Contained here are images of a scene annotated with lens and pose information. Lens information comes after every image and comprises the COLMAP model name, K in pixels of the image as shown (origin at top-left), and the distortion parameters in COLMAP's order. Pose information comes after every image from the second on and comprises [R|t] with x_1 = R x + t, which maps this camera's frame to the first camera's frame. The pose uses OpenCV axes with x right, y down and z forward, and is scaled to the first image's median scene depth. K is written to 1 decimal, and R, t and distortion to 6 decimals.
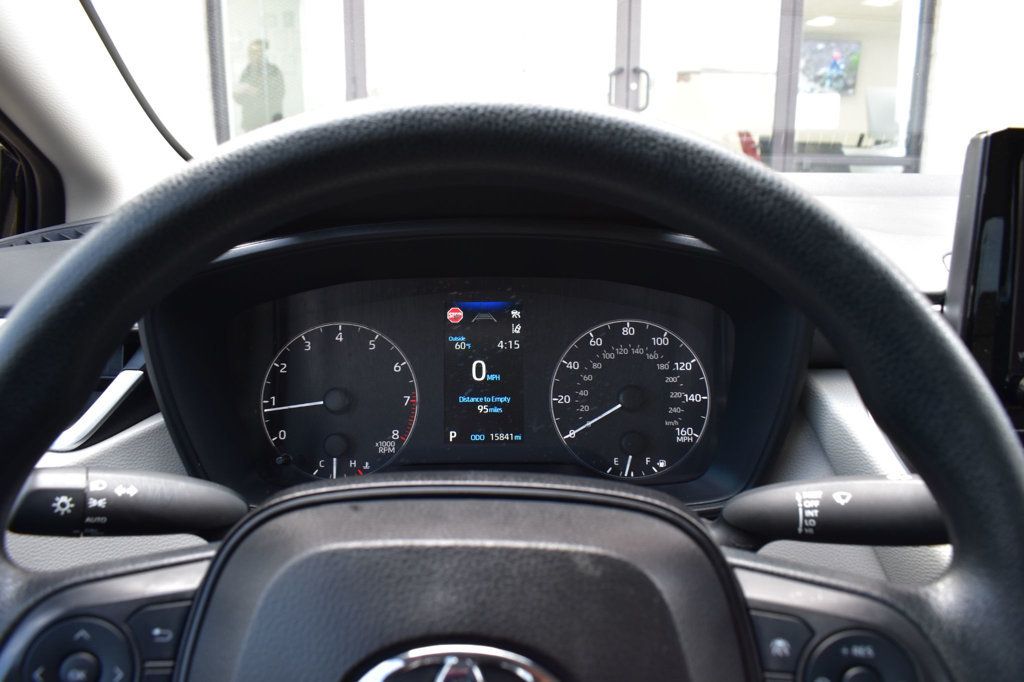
lens RADIAL K [[802.5, 0, 512.0], [0, 802.5, 341.0], [0, 0, 1]] dist [-0.107449, -0.000219]
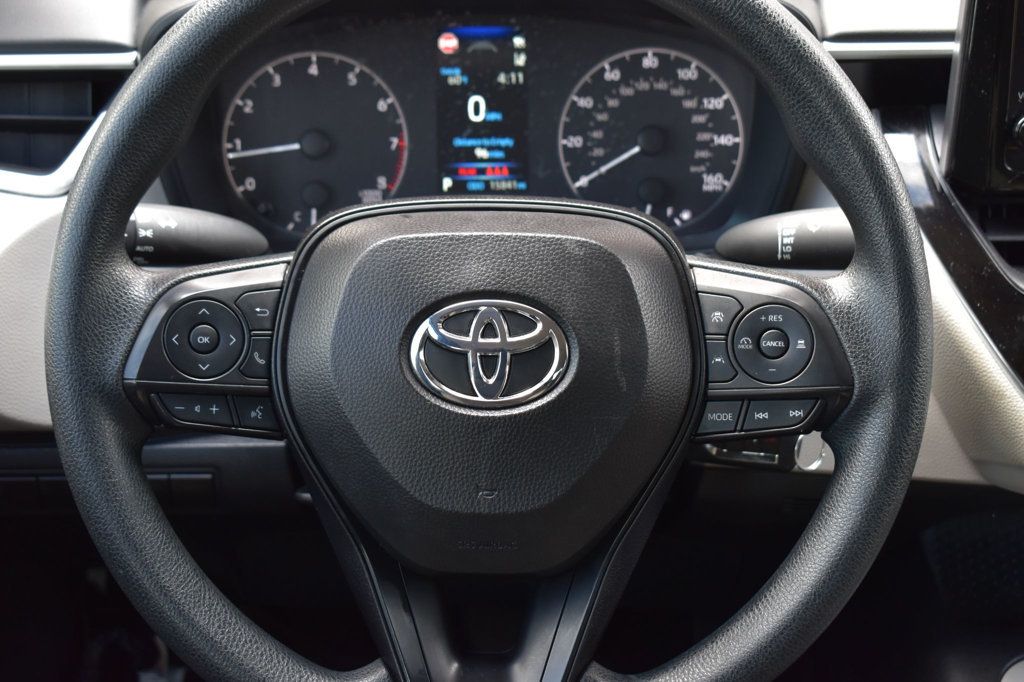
lens RADIAL K [[1940.0, 0, 512.0], [0, 1940.0, 341.0], [0, 0, 1]] dist [0.012241, 0.048463]
pose [[0.999958, -0.002781, 0.008769, -0.022689], [0.001317, 0.986659, 0.162796, -0.057353], [-0.009105, -0.162777, 0.986621, -1.122171]]
